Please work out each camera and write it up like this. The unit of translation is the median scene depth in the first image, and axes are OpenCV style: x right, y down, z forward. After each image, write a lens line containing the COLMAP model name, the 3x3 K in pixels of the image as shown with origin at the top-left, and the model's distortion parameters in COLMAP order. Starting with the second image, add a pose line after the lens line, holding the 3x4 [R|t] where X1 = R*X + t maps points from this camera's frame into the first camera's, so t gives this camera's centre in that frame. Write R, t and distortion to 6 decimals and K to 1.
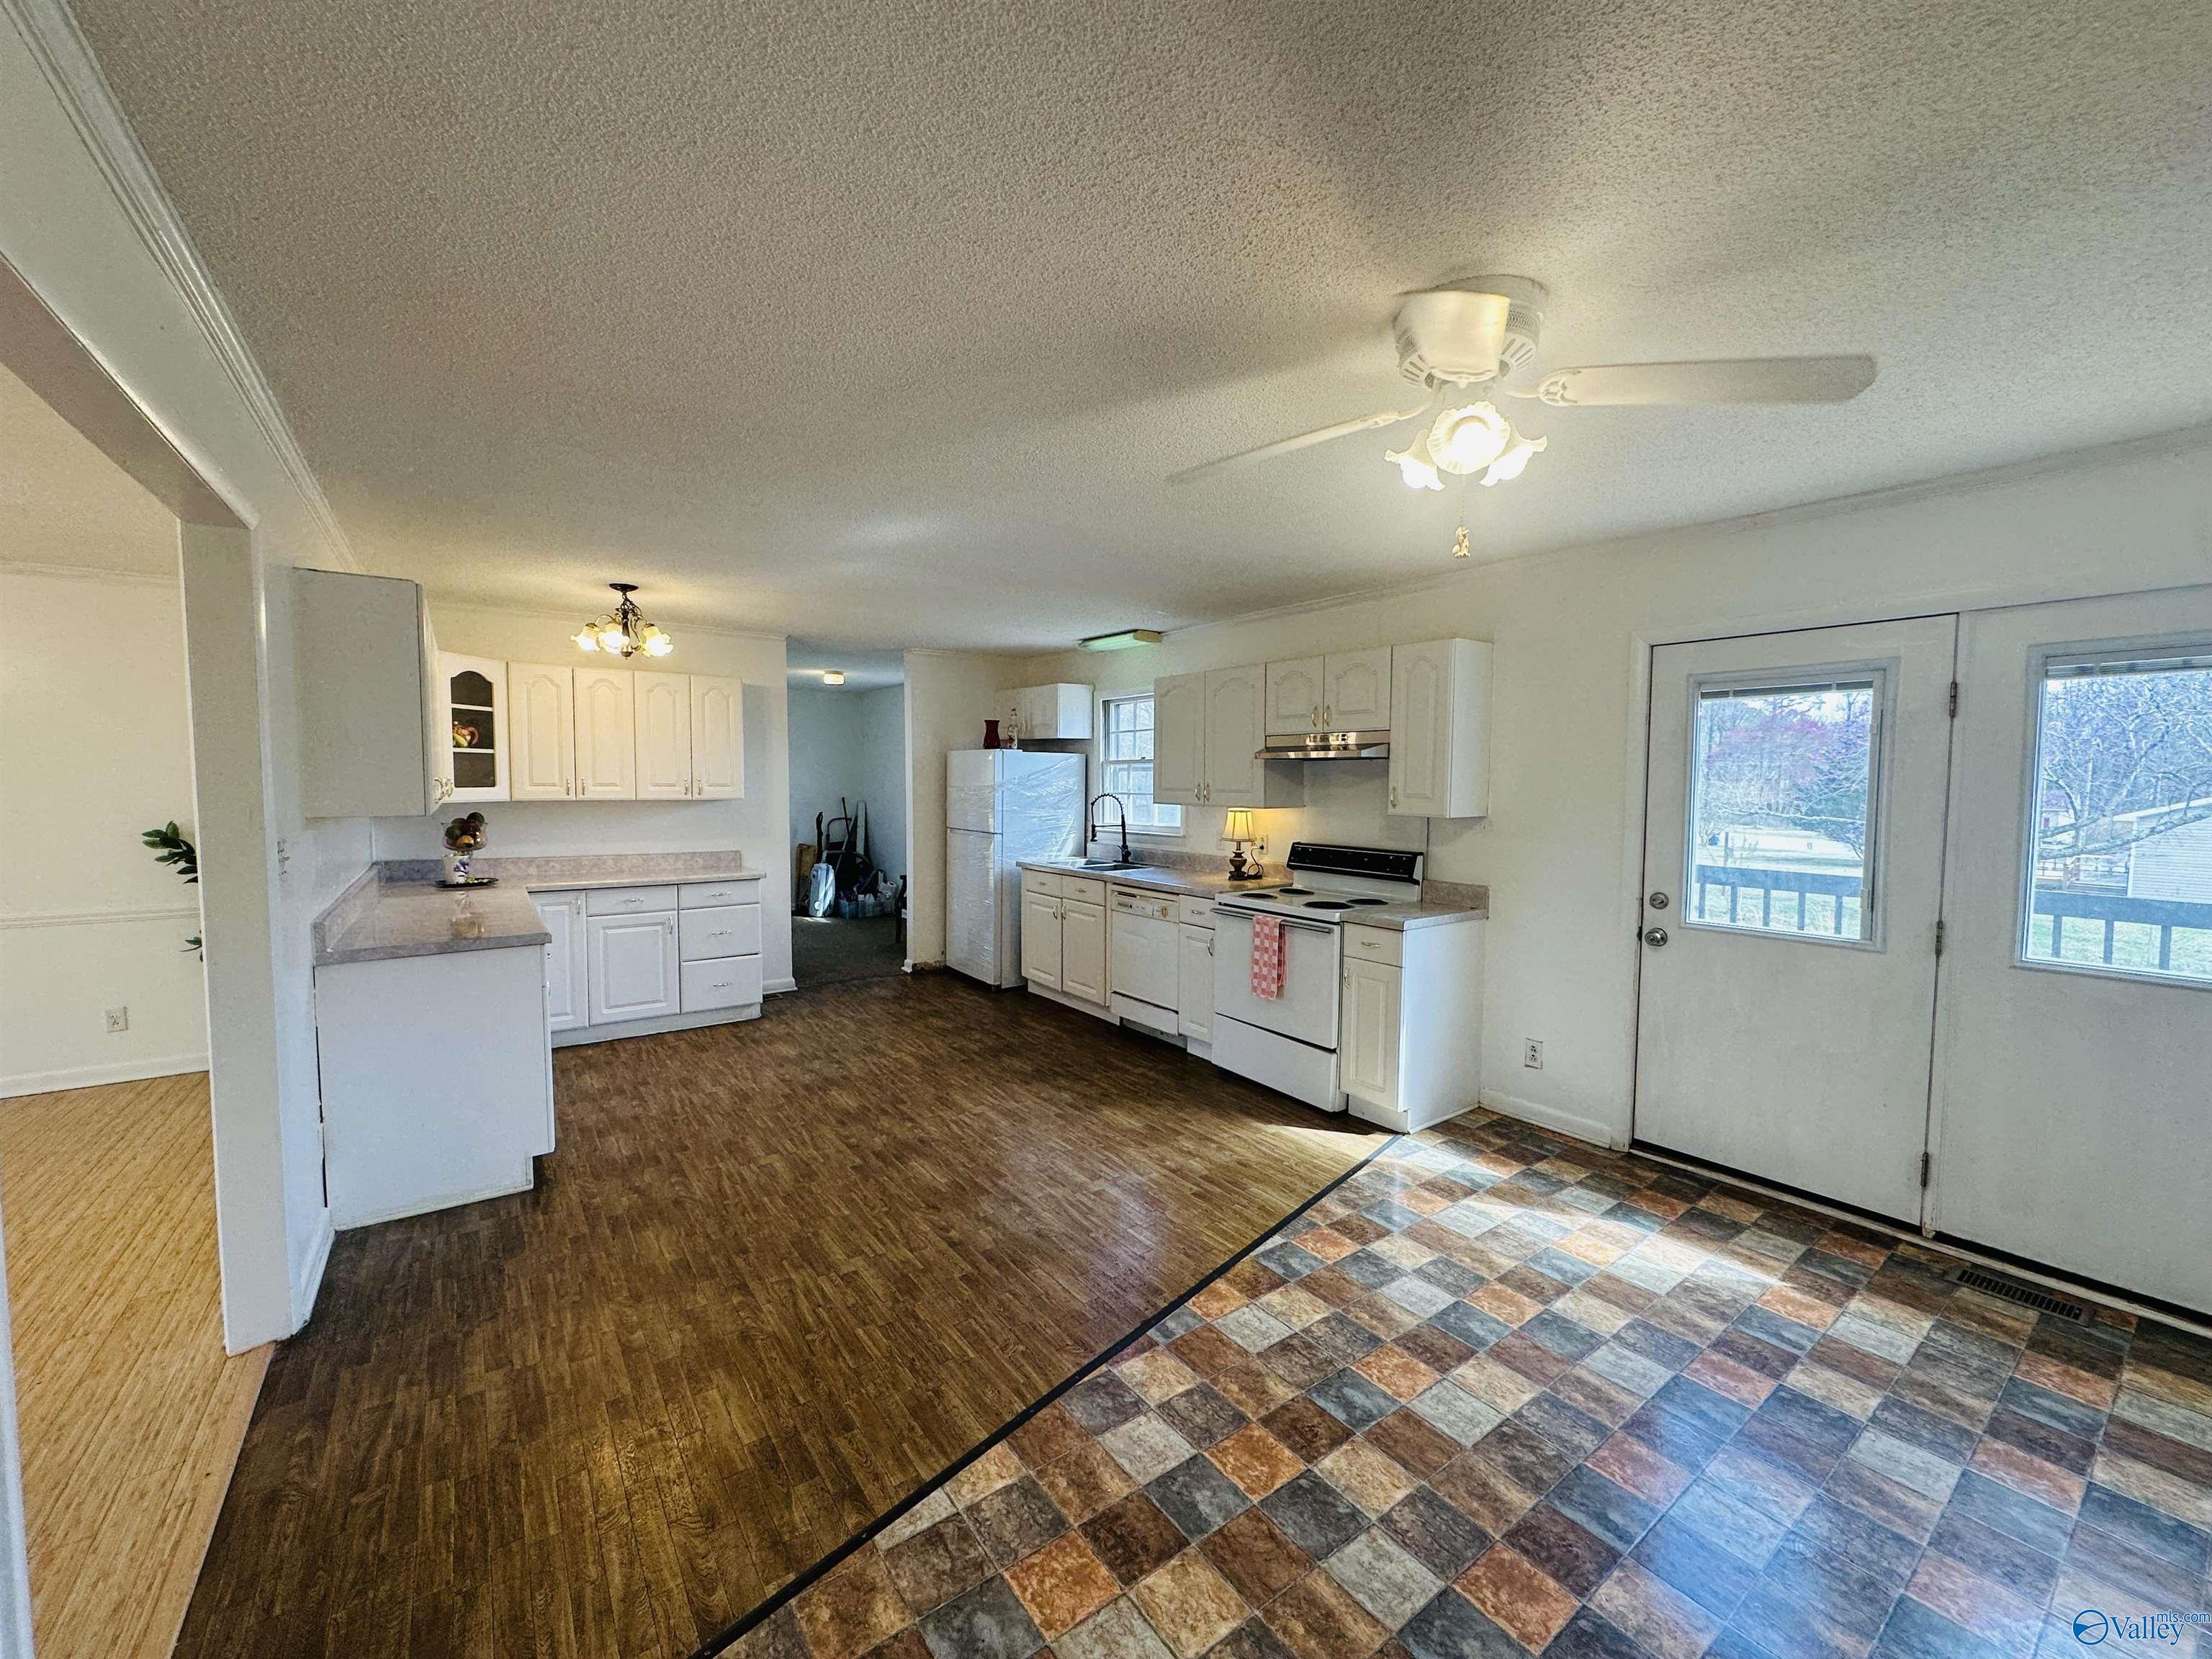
lens RADIAL K [[877.2, 0, 1107.9], [0, 877.2, 825.2], [0, 0, 1]] dist [-0.003558, -0.000066]
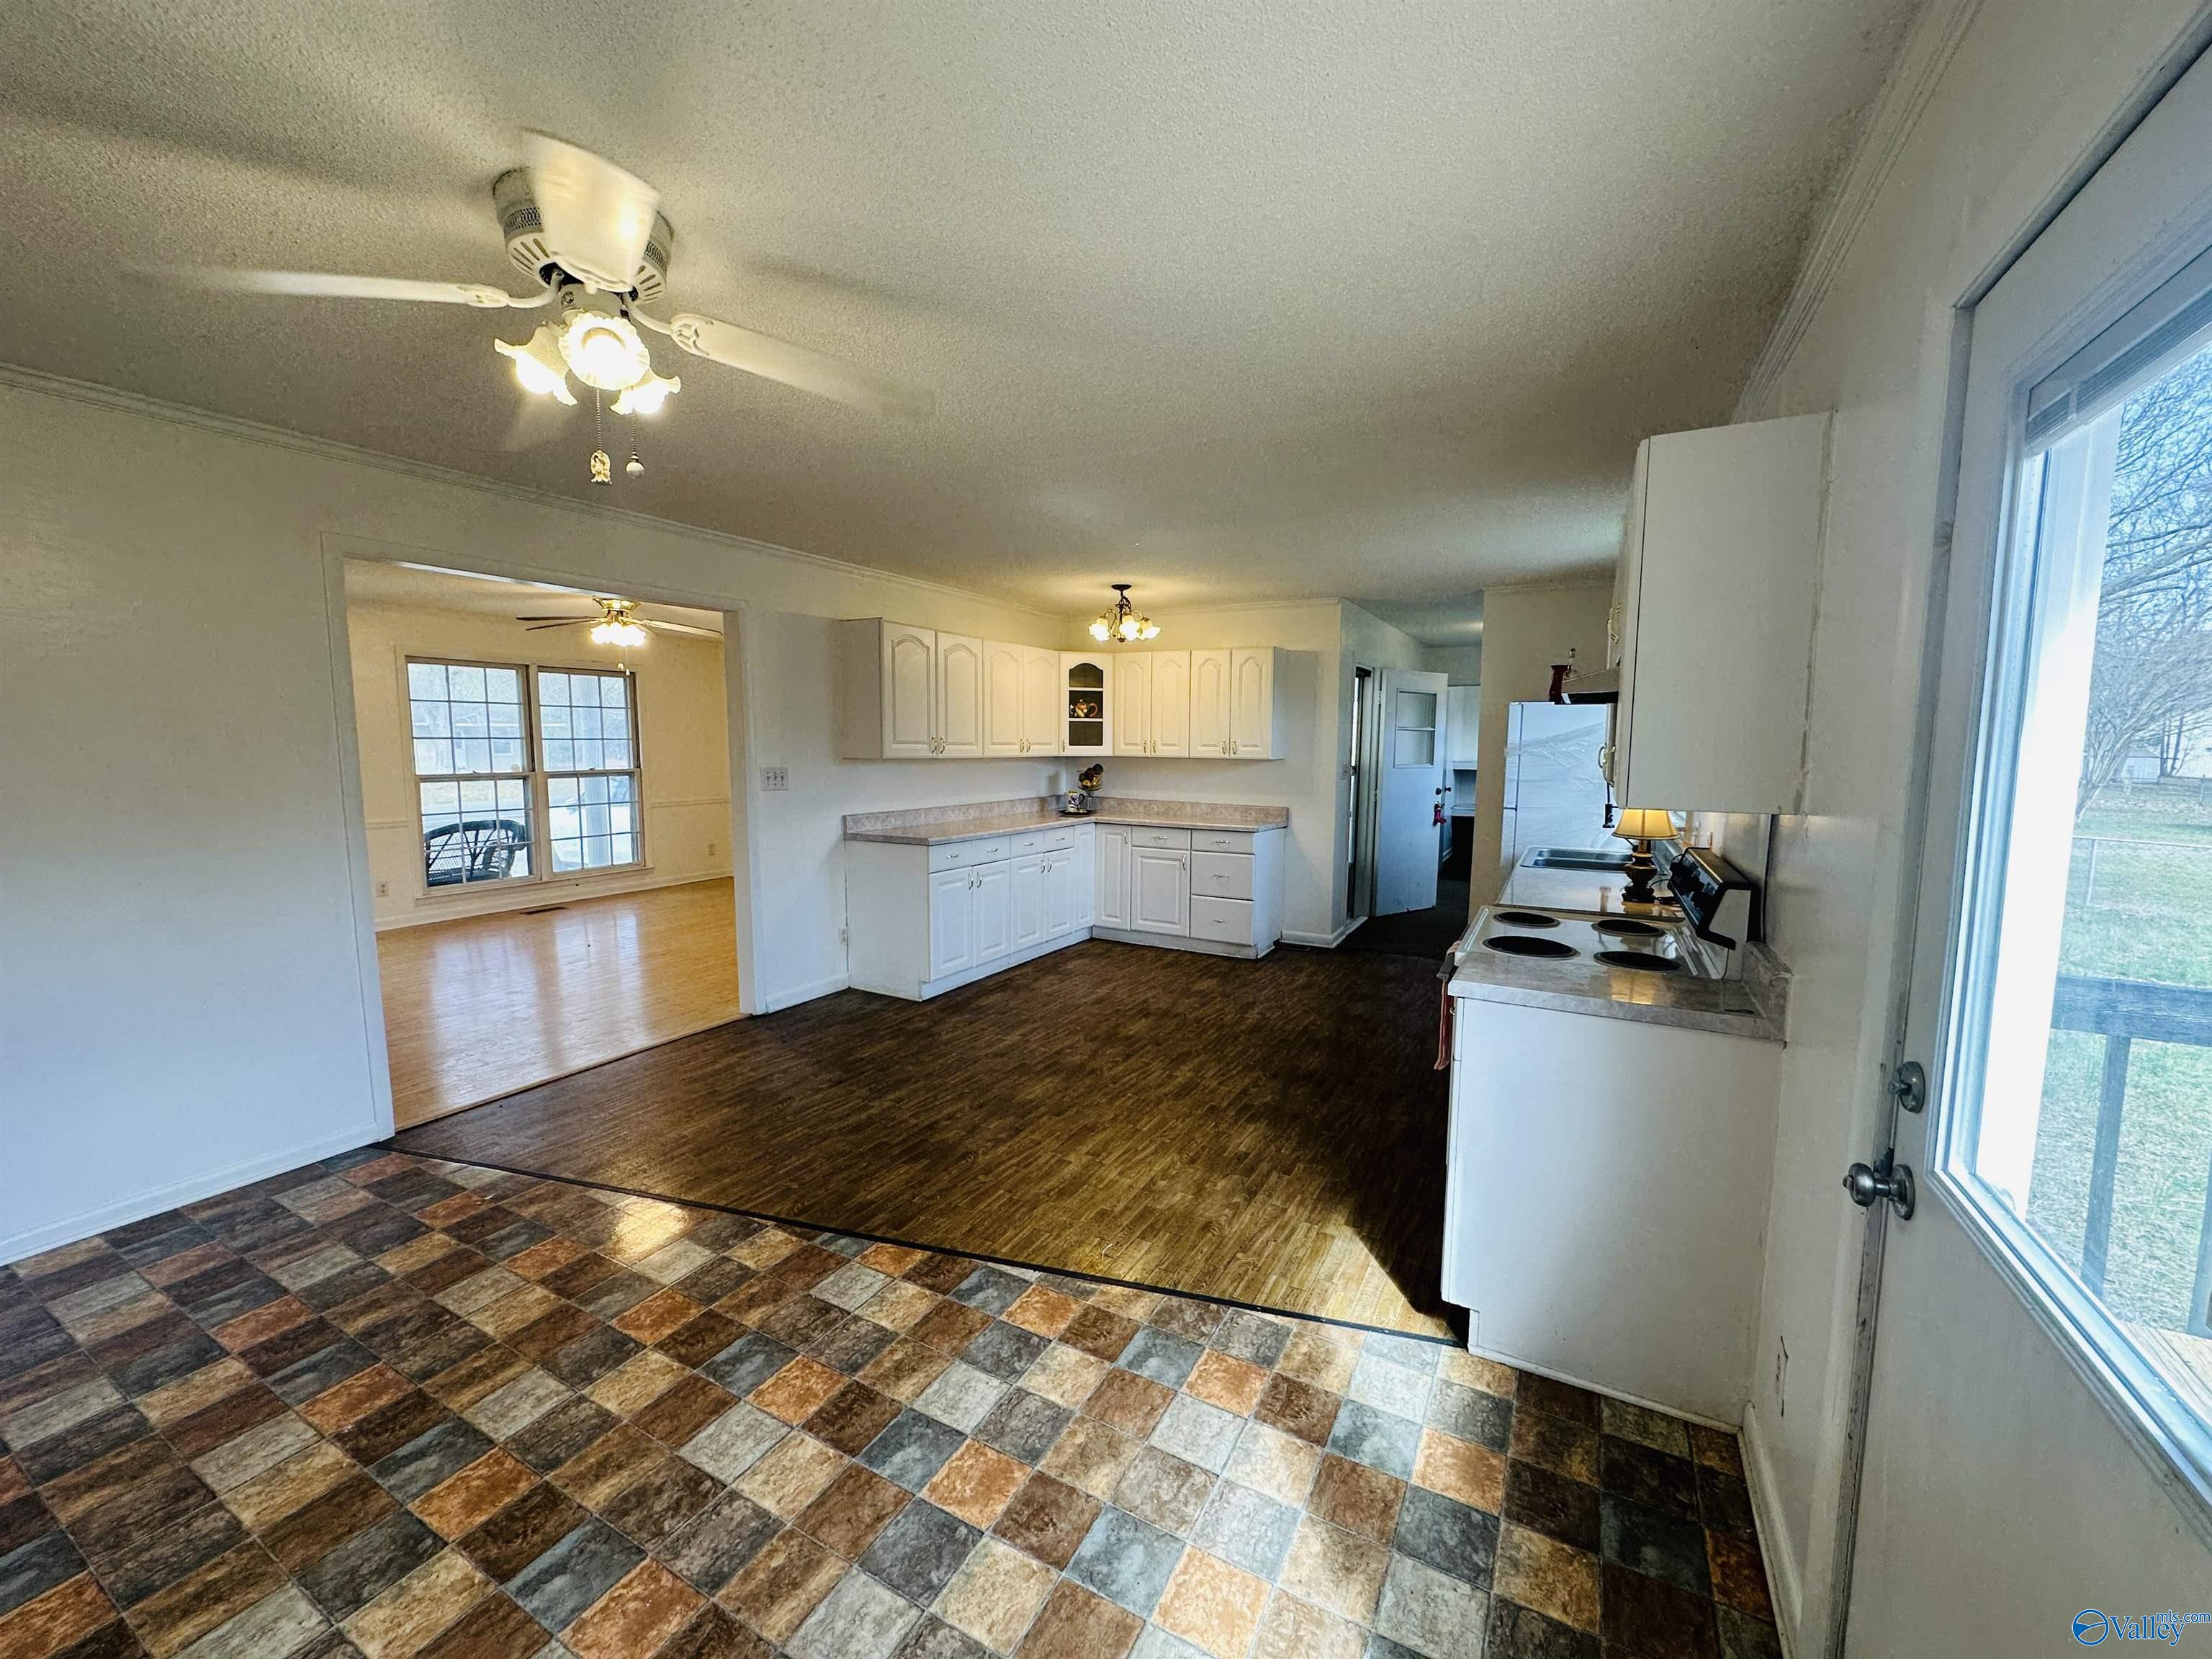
lens RADIAL K [[877.2, 0, 1104.1], [0, 877.2, 832.4], [0, 0, 1]] dist [-0.003558, -0.000066]
pose [[0.421284, 0.091840, -0.902267, 0.799983], [-0.053439, 0.995645, 0.076393, -0.019025], [0.905353, 0.016033, 0.424357, 0.587172]]
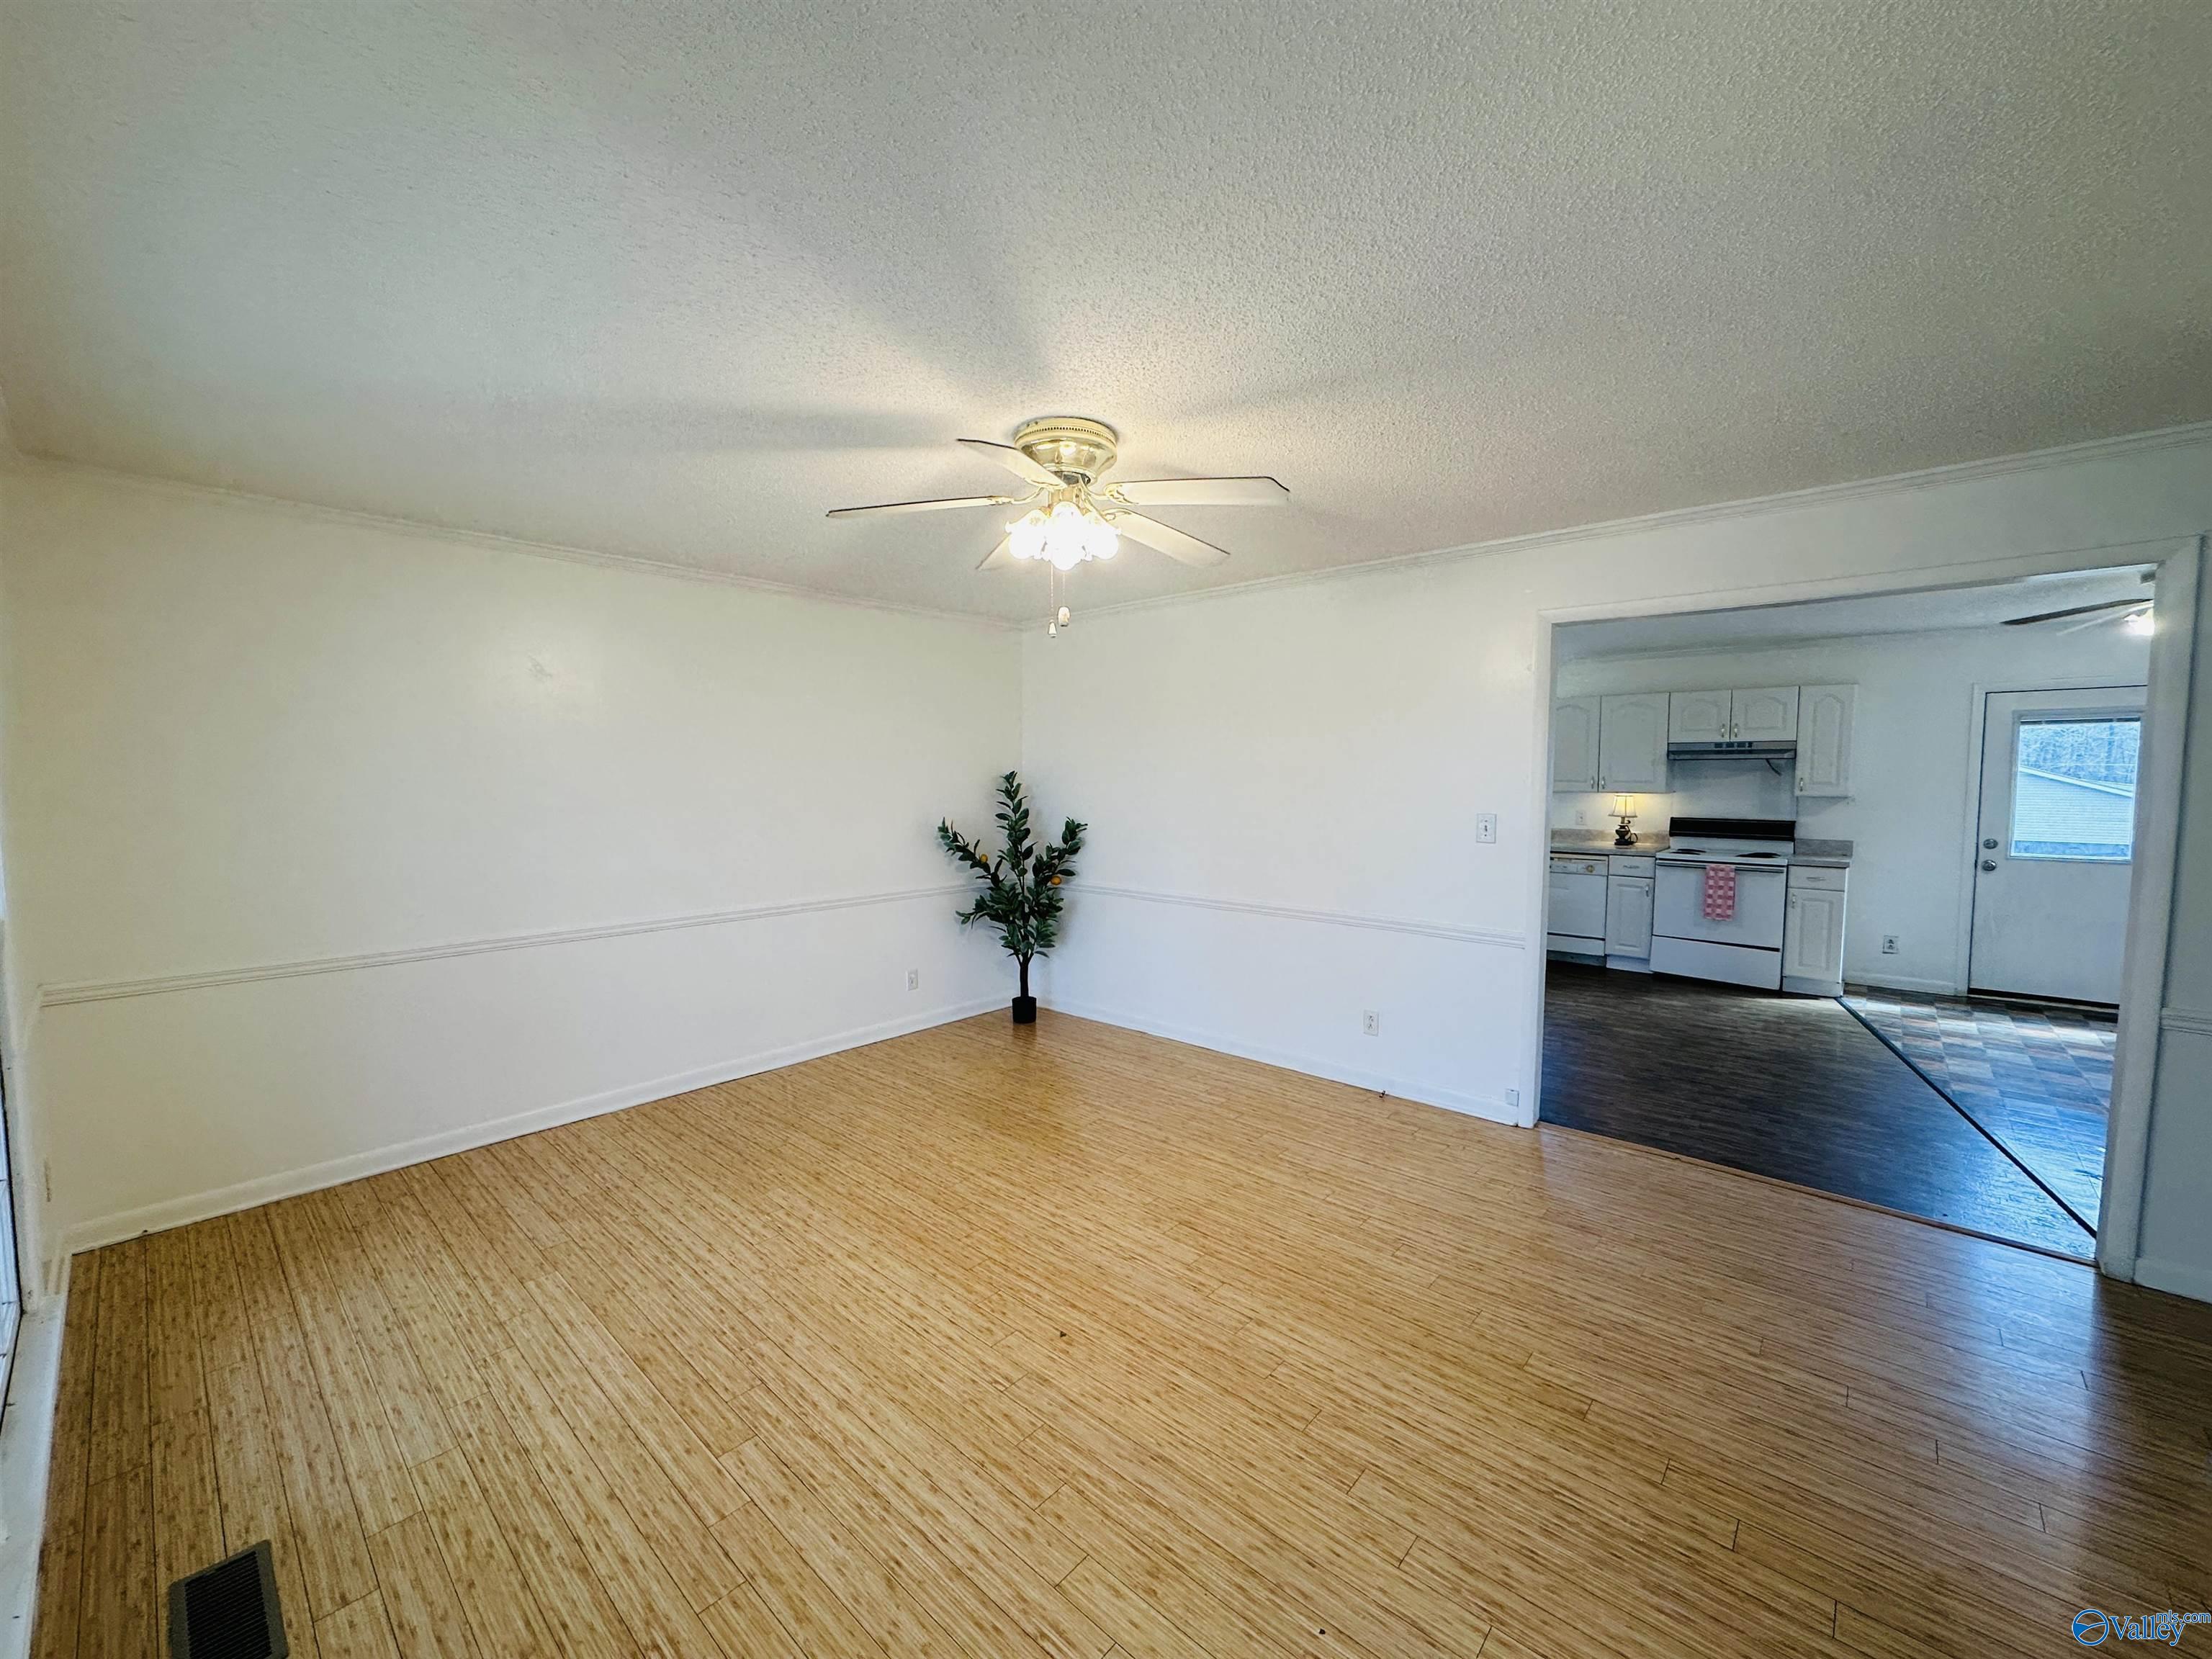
lens RADIAL K [[877.2, 0, 1108.7], [0, 877.2, 828.2], [0, 0, 1]] dist [-0.003558, -0.000066]
pose [[0.977676, -0.019589, 0.209202, -1.398251], [0.017675, 0.999783, 0.011013, 0.007478], [-0.209373, -0.007070, 0.977810, -0.291116]]
